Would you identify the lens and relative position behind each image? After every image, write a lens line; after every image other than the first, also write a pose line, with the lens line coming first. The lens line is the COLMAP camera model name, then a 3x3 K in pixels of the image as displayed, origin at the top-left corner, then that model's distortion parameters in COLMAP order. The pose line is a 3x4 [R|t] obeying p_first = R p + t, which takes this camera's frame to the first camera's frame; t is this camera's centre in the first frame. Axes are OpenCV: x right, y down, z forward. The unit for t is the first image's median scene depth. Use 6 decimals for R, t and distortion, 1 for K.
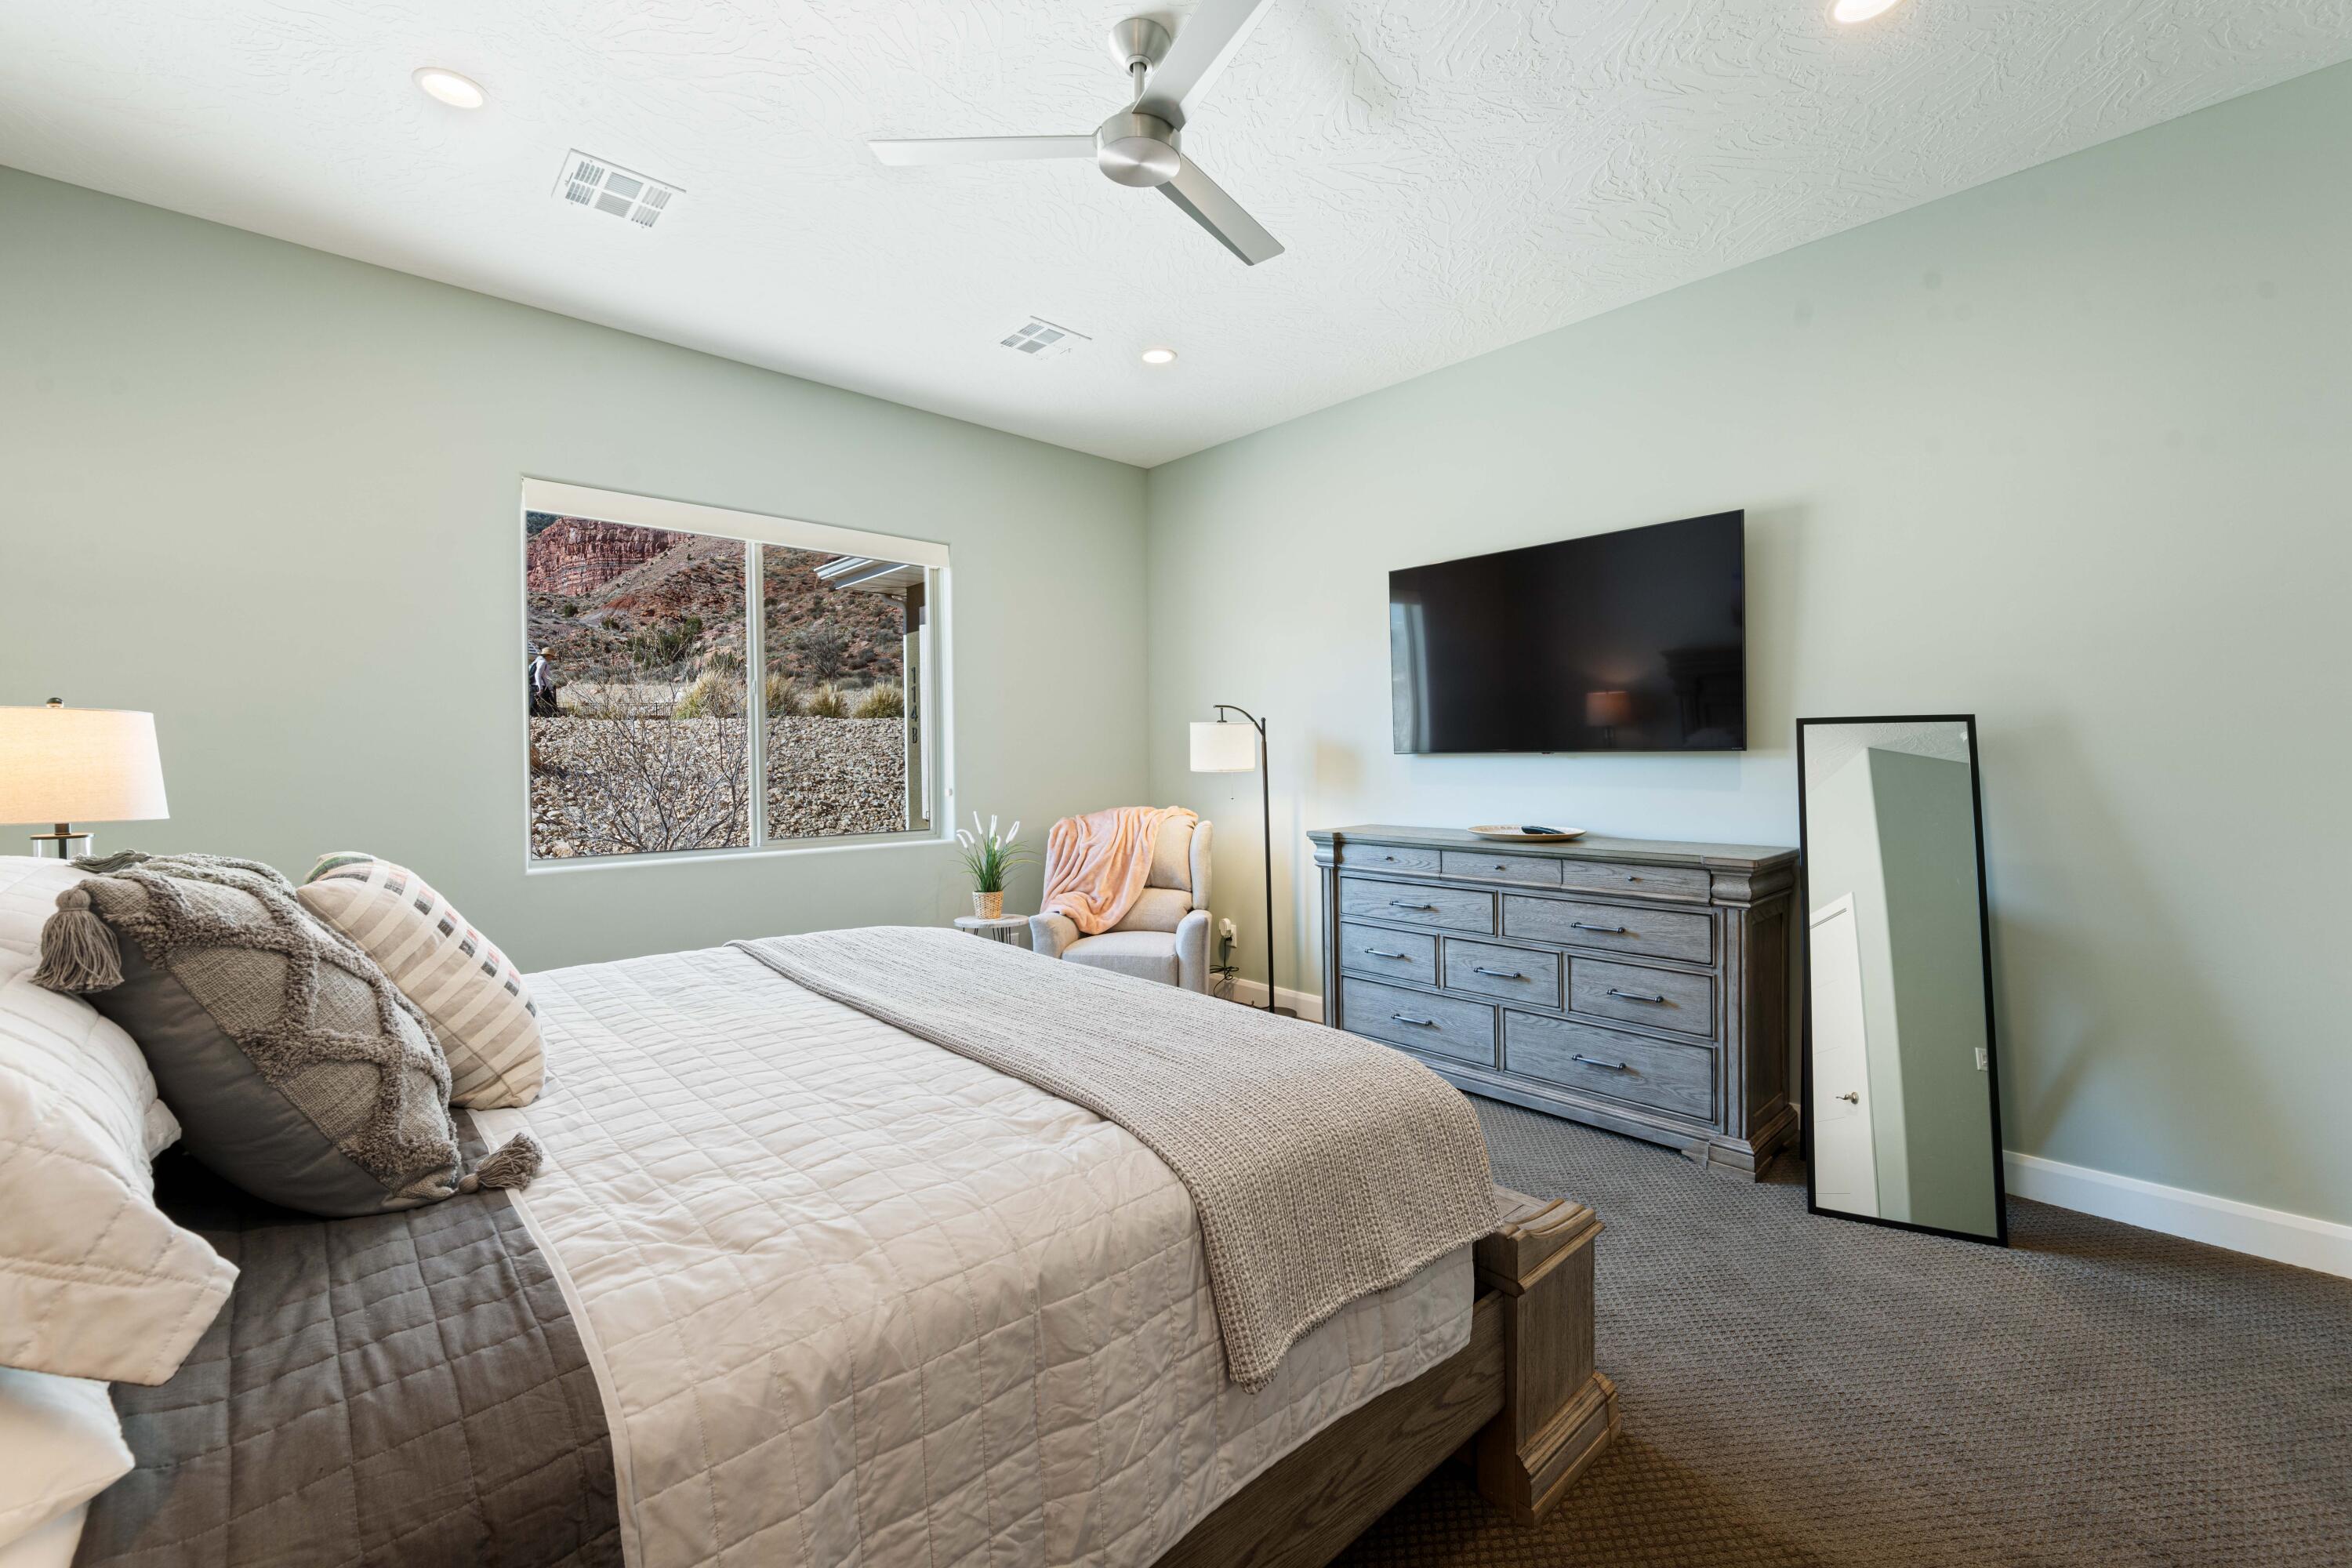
lens RADIAL K [[973.3, 0, 1176.0], [0, 973.3, 784.0], [0, 0, 1]] dist [0.001337, 0.000054]
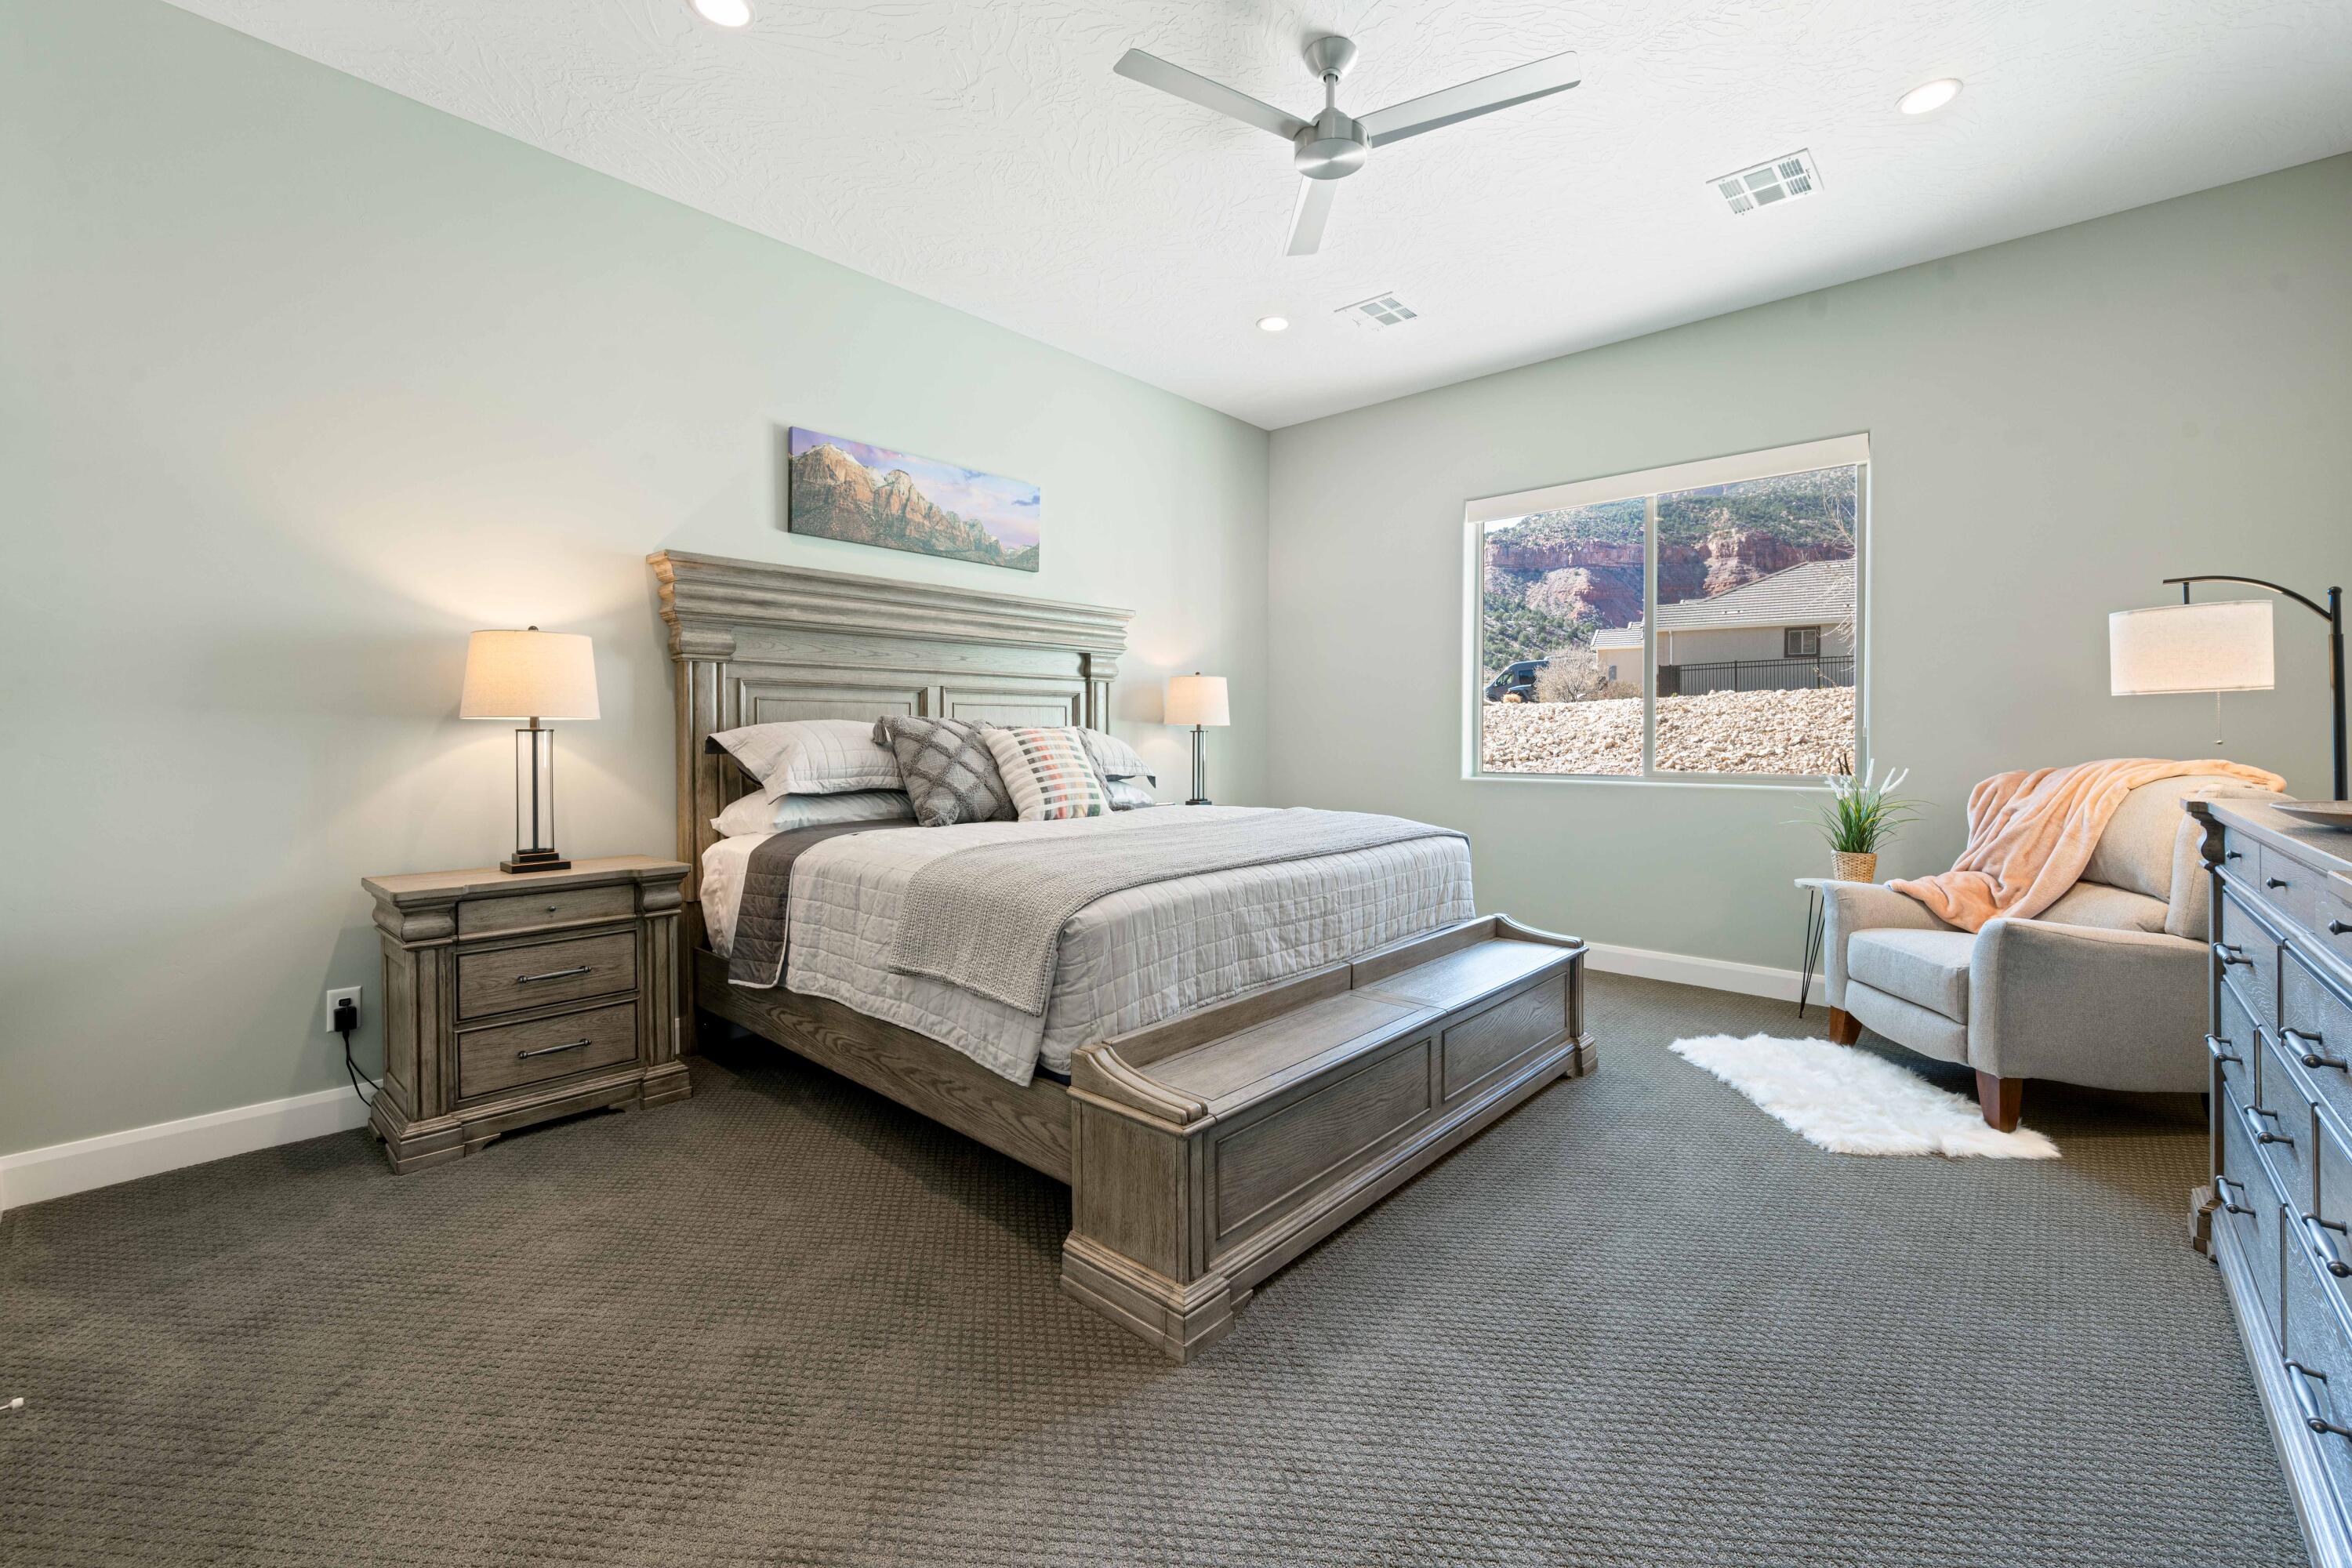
lens RADIAL K [[942.1, 0, 1179.5], [0, 942.1, 741.6], [0, 0, 1]] dist [-0.002004, -0.000190]
pose [[0.095635, 0.011630, -0.995349, 0.666172], [-0.032523, 0.999434, 0.008552, 0.036228], [0.994885, 0.031554, 0.095959, 0.447369]]
